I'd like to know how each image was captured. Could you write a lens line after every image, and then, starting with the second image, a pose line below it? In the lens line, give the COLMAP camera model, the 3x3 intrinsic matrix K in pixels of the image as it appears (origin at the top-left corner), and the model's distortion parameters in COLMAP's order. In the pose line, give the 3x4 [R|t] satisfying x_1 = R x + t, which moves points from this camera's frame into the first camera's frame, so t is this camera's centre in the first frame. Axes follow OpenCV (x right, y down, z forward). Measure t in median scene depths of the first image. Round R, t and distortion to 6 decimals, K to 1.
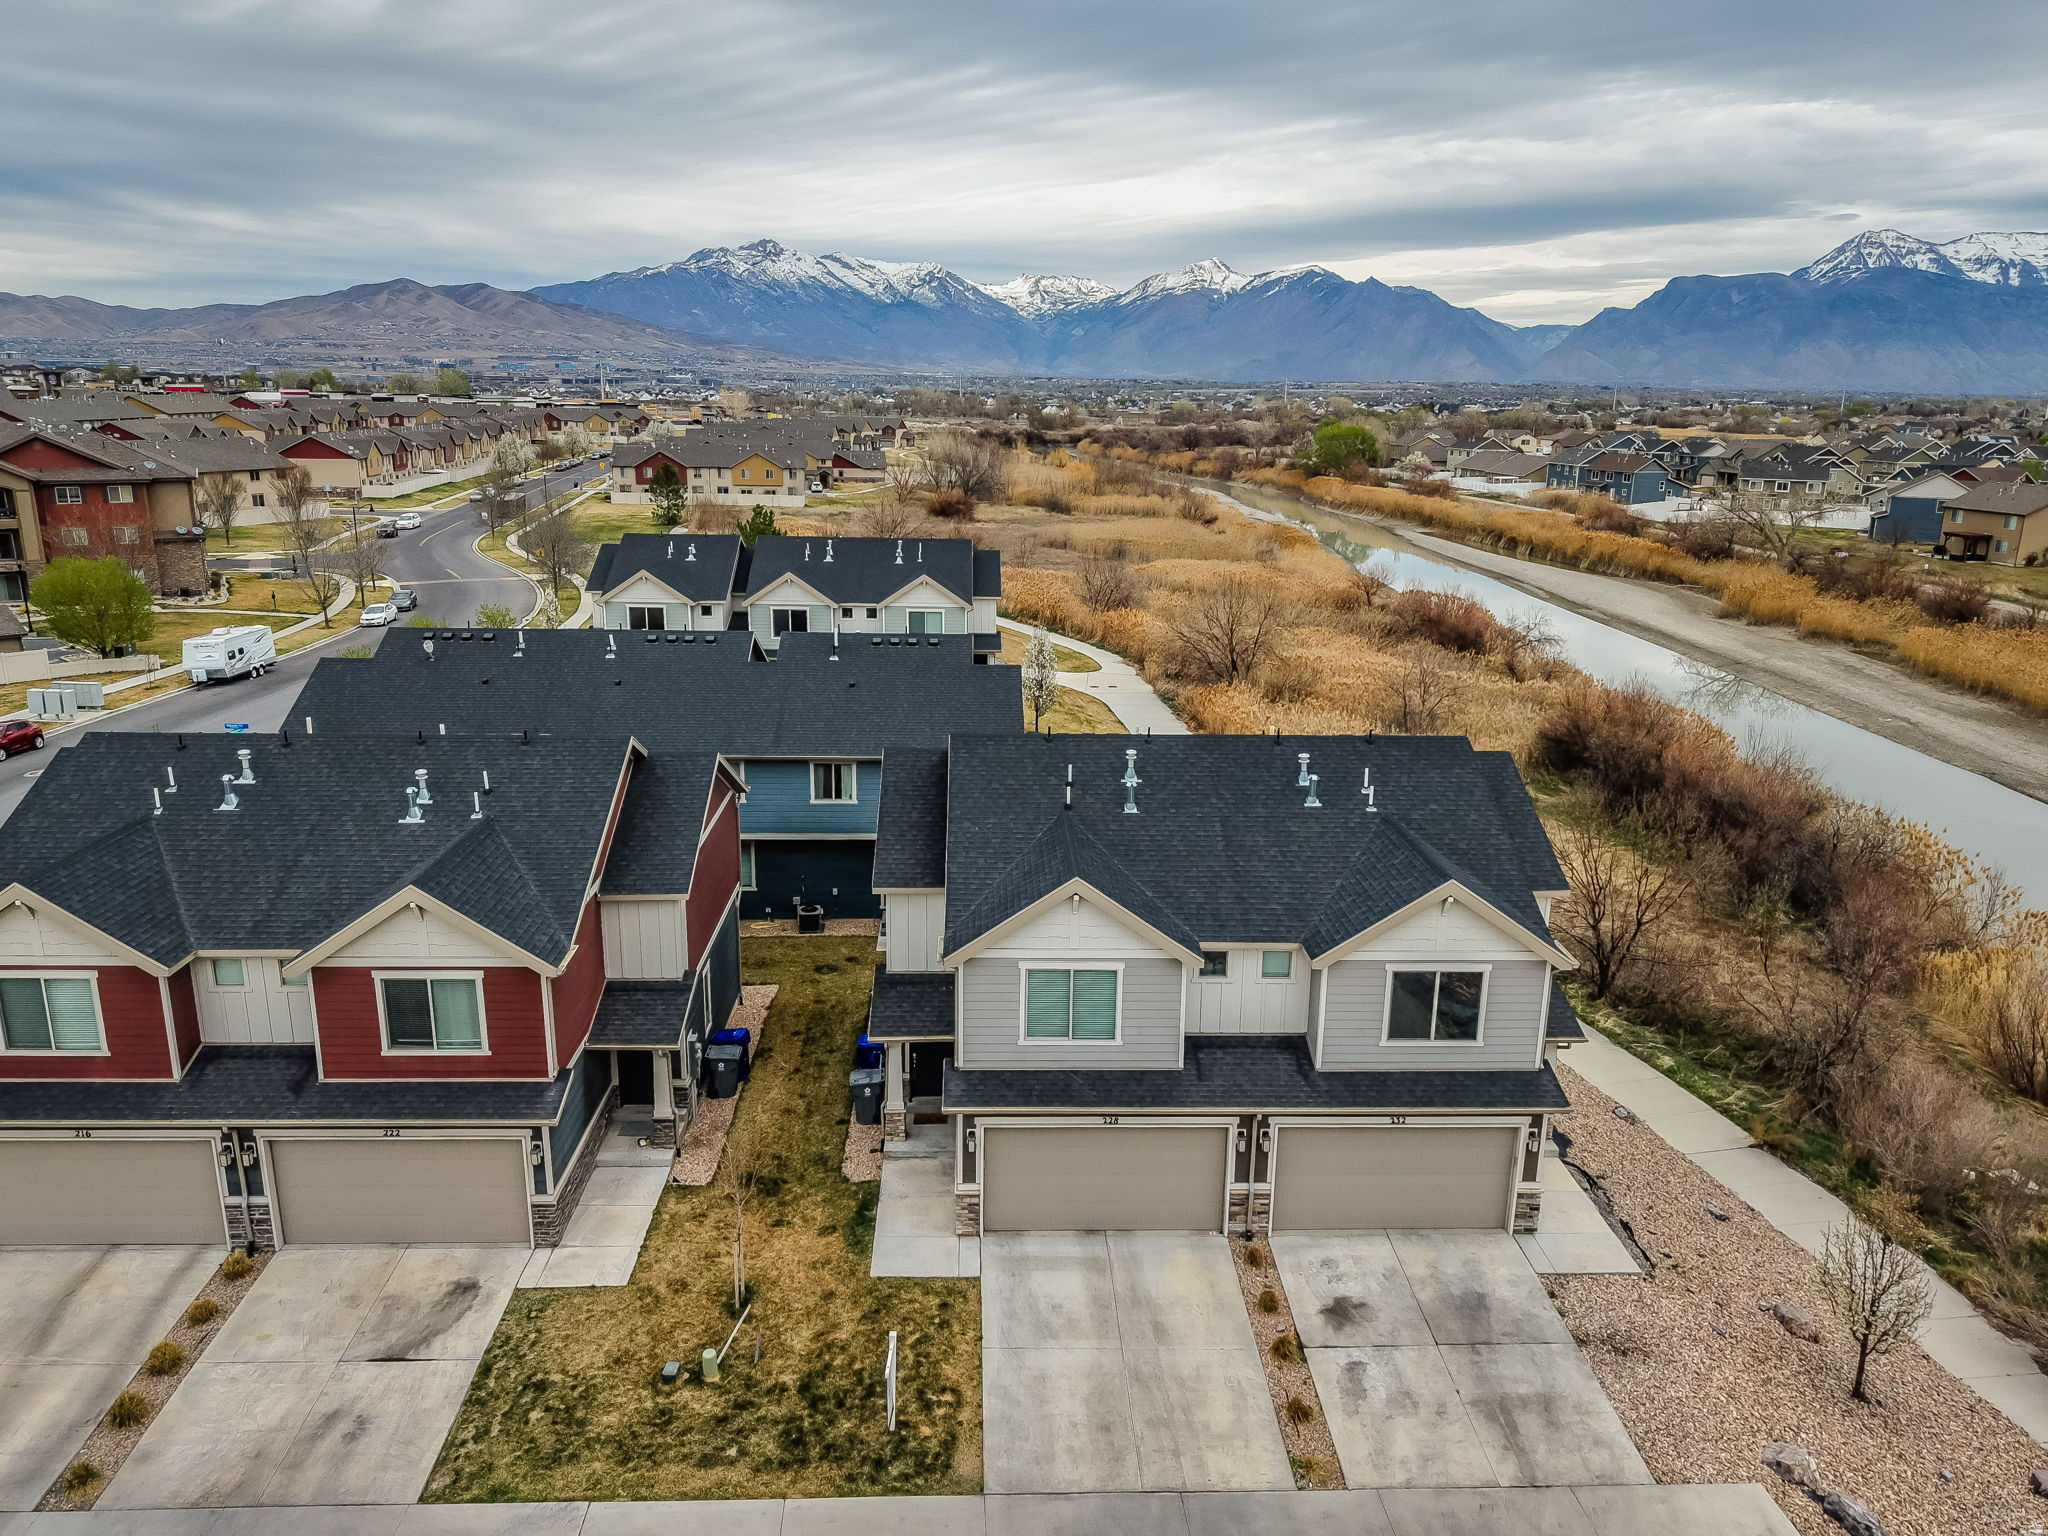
lens RADIAL K [[1382.5, 0, 1019.6], [0, 1382.5, 764.1], [0, 0, 1]] dist [0.028335, -0.031120]
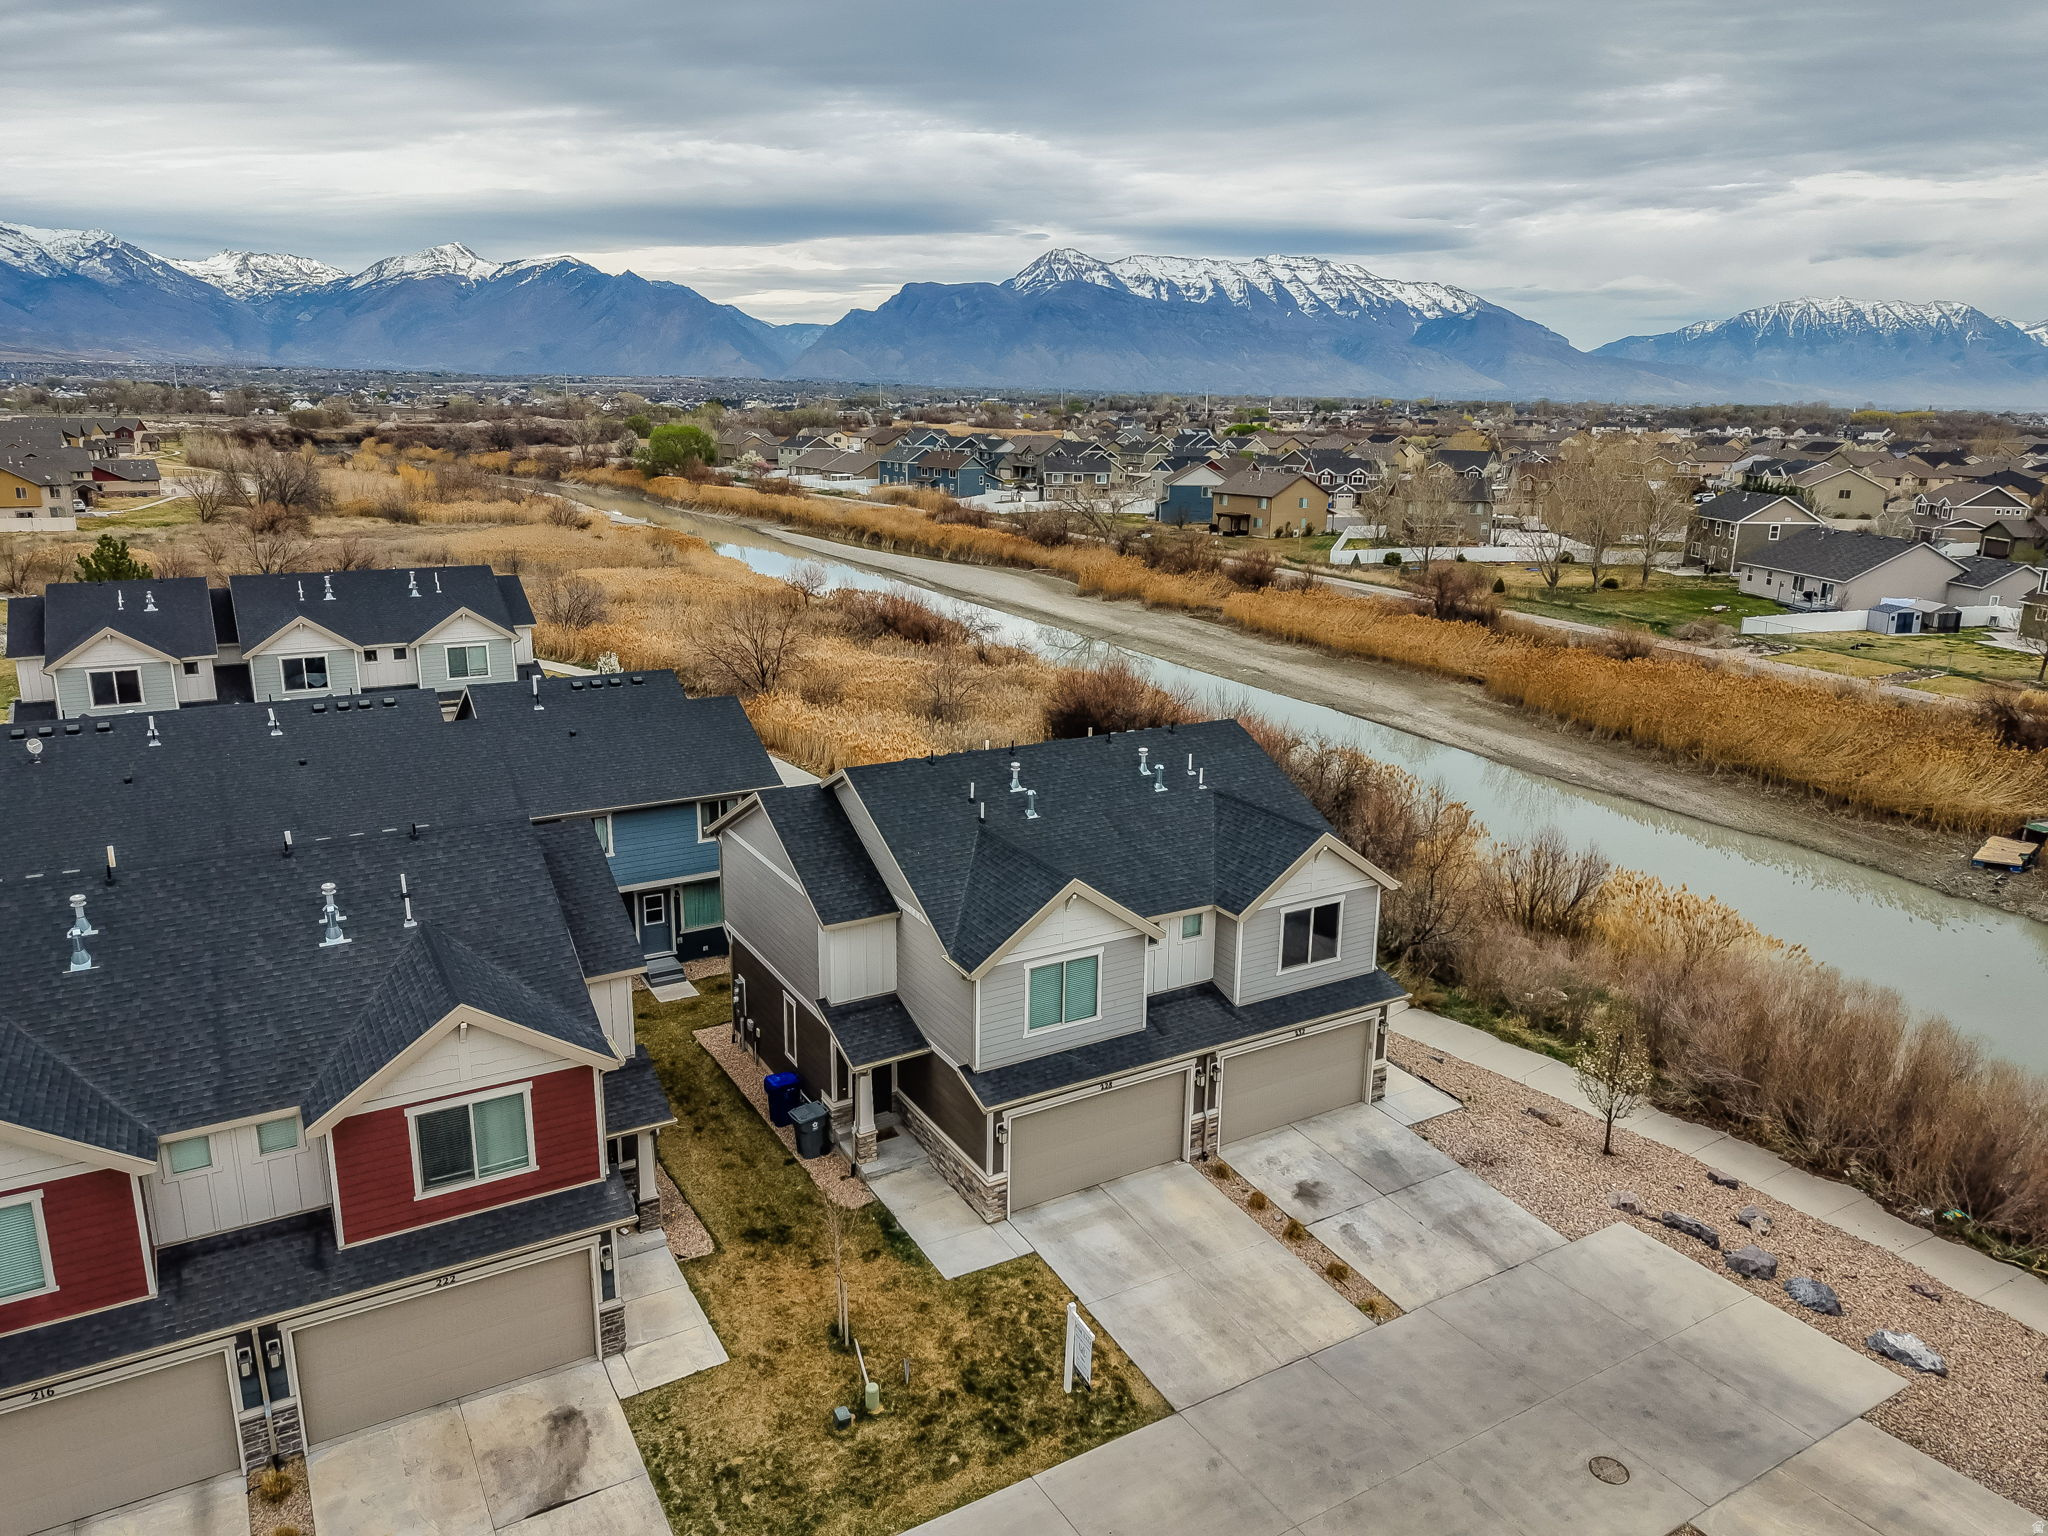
lens RADIAL K [[1383.2, 0, 1018.5], [0, 1383.2, 757.8], [0, 0, 1]] dist [0.020087, -0.014921]
pose [[0.879466, -0.121229, 0.460264, -0.486995], [0.121412, 0.992169, 0.029336, -0.052895], [-0.460215, 0.030082, 0.887297, 0.013809]]
